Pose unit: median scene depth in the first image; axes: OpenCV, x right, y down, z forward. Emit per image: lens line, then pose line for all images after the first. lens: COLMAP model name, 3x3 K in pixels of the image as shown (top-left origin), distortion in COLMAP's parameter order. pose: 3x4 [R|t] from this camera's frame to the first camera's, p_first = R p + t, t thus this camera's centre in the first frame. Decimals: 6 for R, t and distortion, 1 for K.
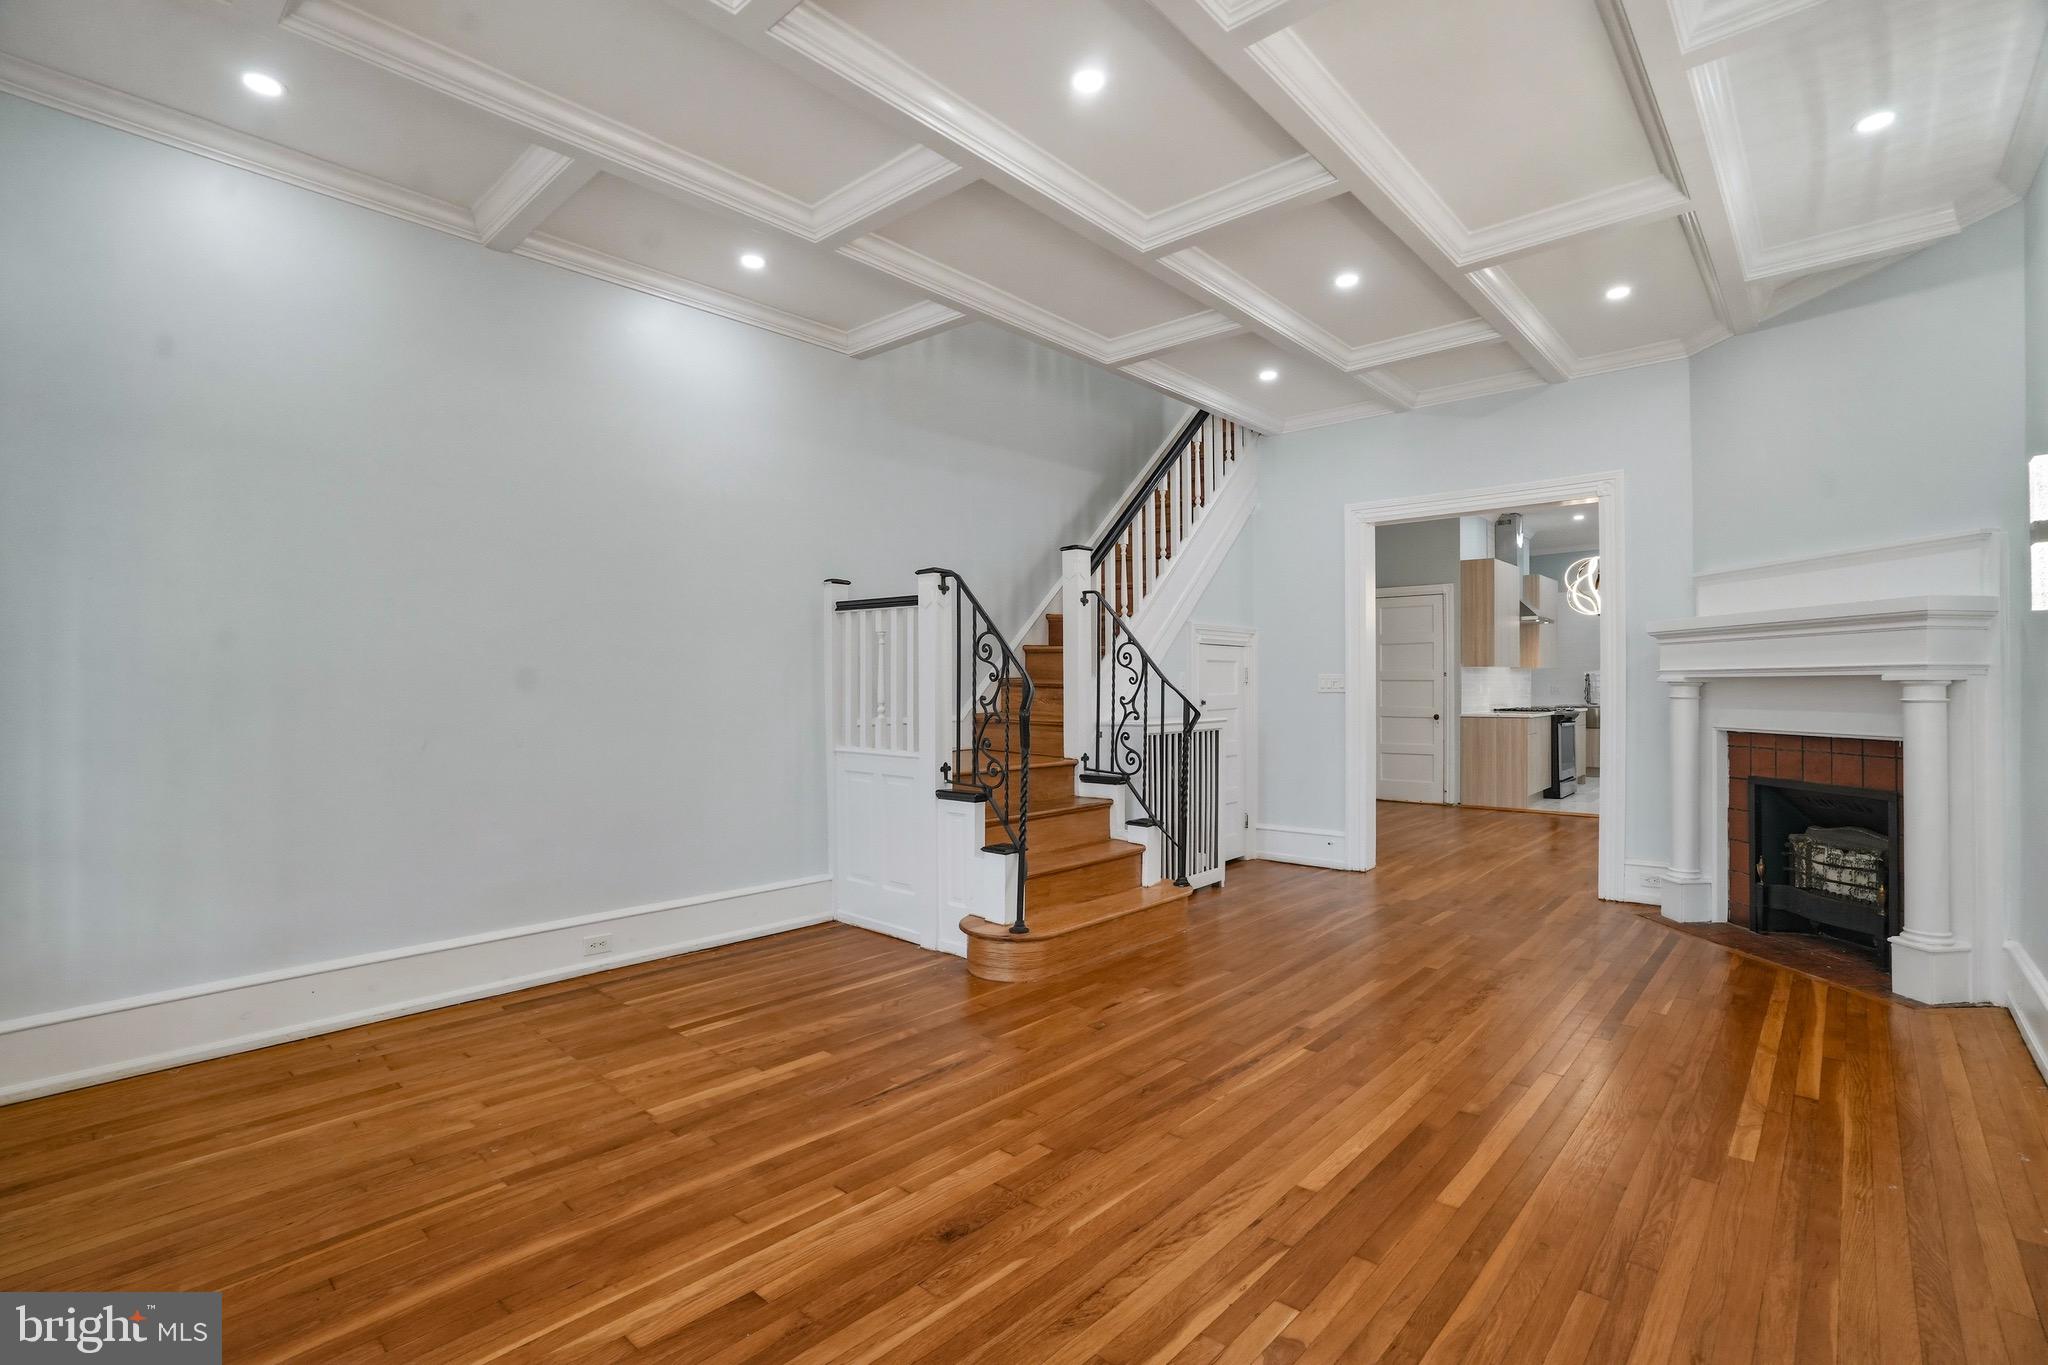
lens RADIAL K [[937.4, 0, 1026.6], [0, 937.4, 684.8], [0, 0, 1]] dist [-0.048408, 0.000556]
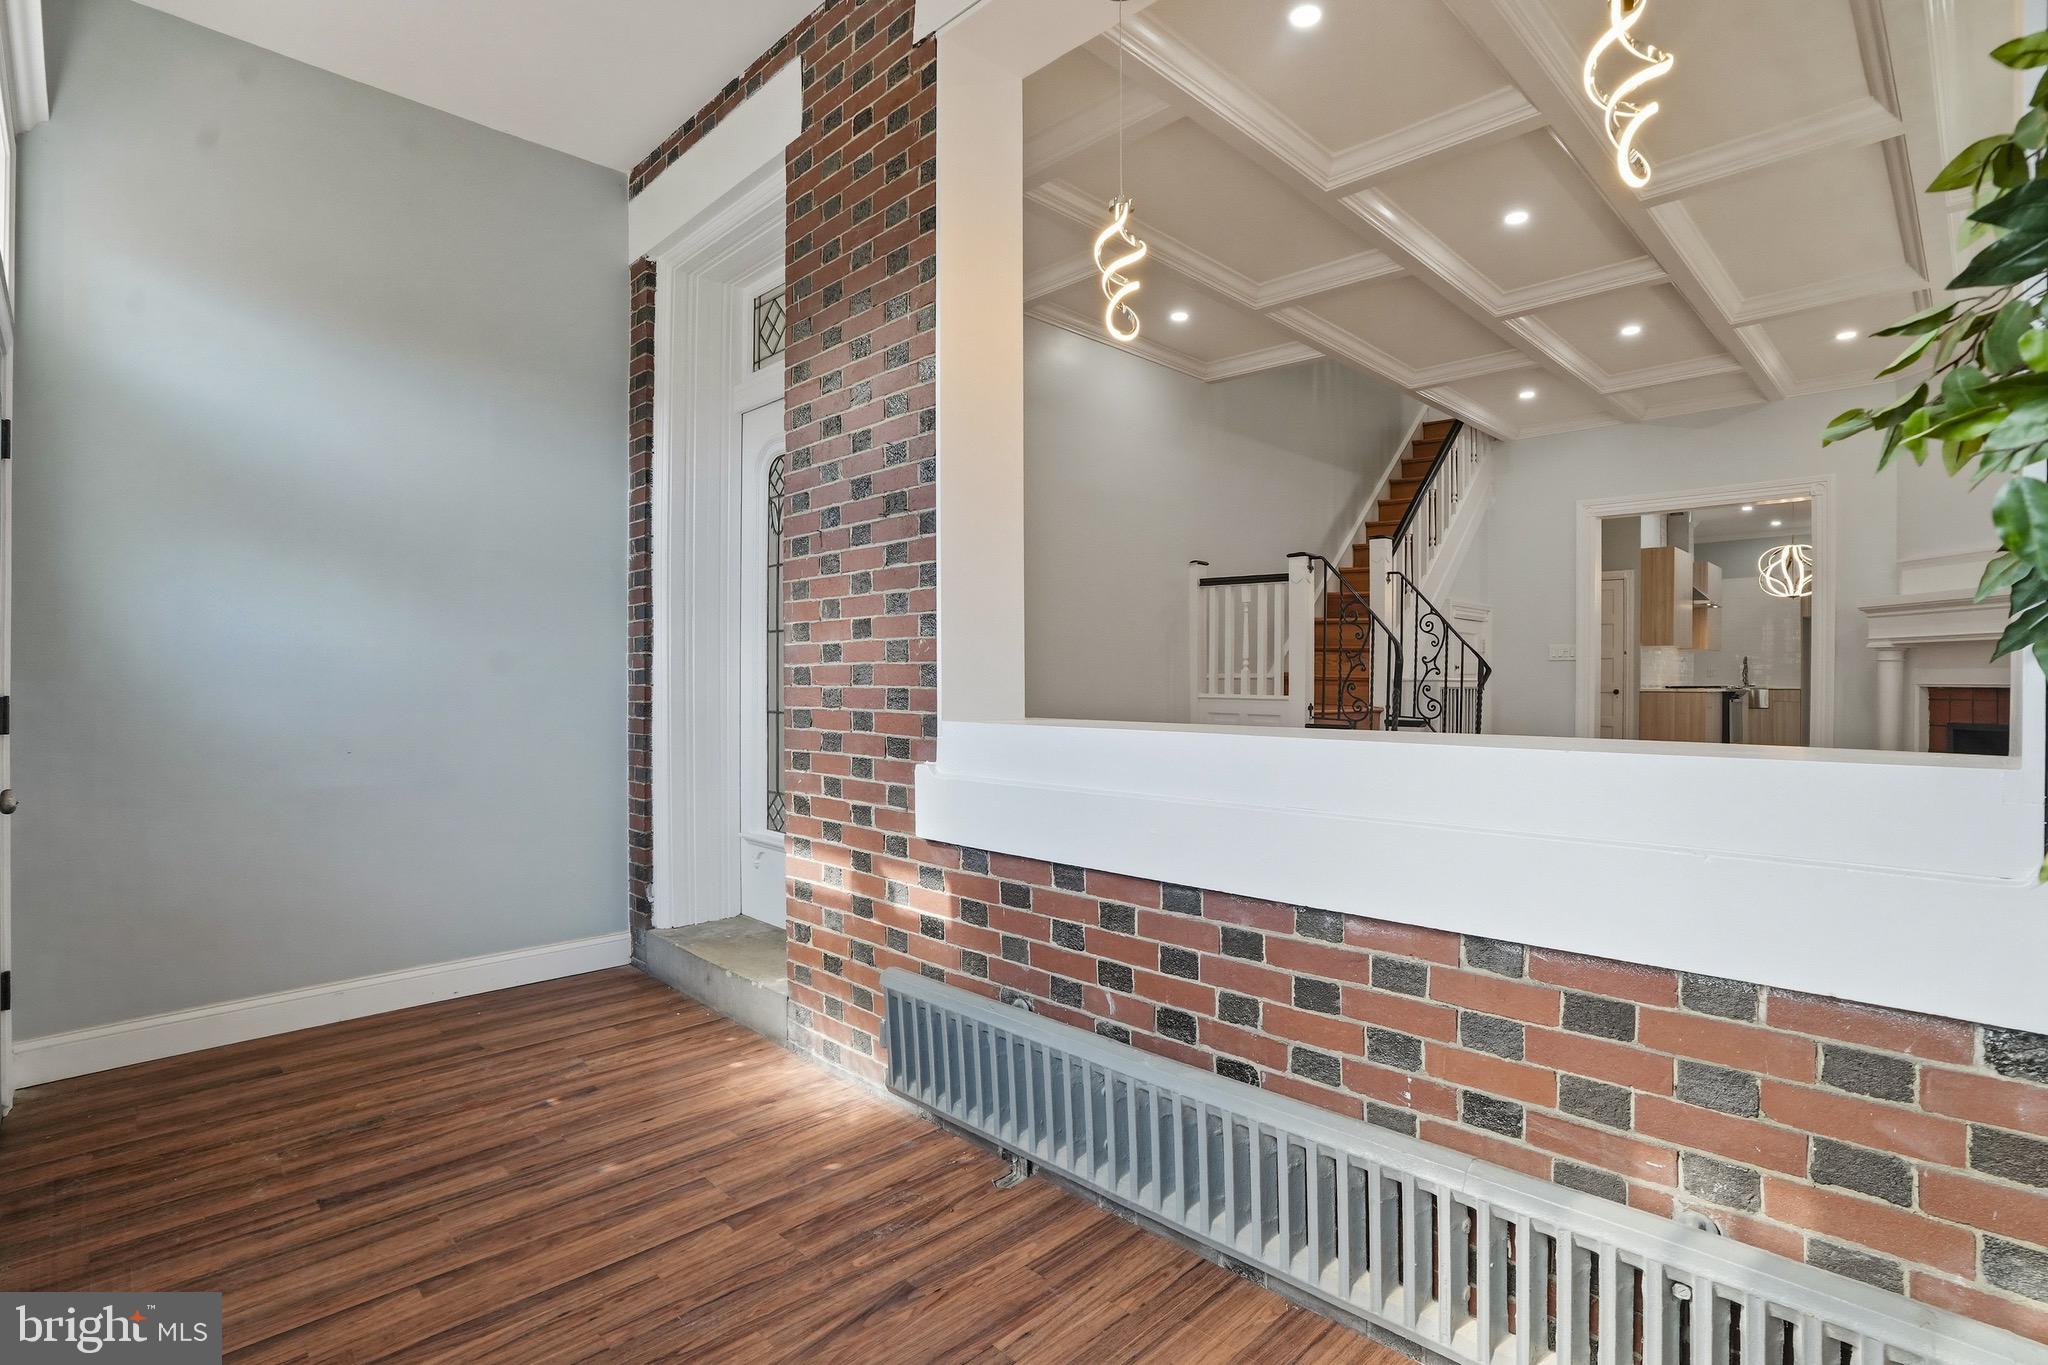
lens RADIAL K [[965.4, 0, 1045.3], [0, 965.4, 671.5], [0, 0, 1]] dist [-0.039742, 0.001027]
pose [[0.998545, 0.008305, -0.053284, -0.335159], [-0.008590, 0.999950, -0.005123, 0.043646], [0.053239, 0.005573, 0.998566, -0.303514]]
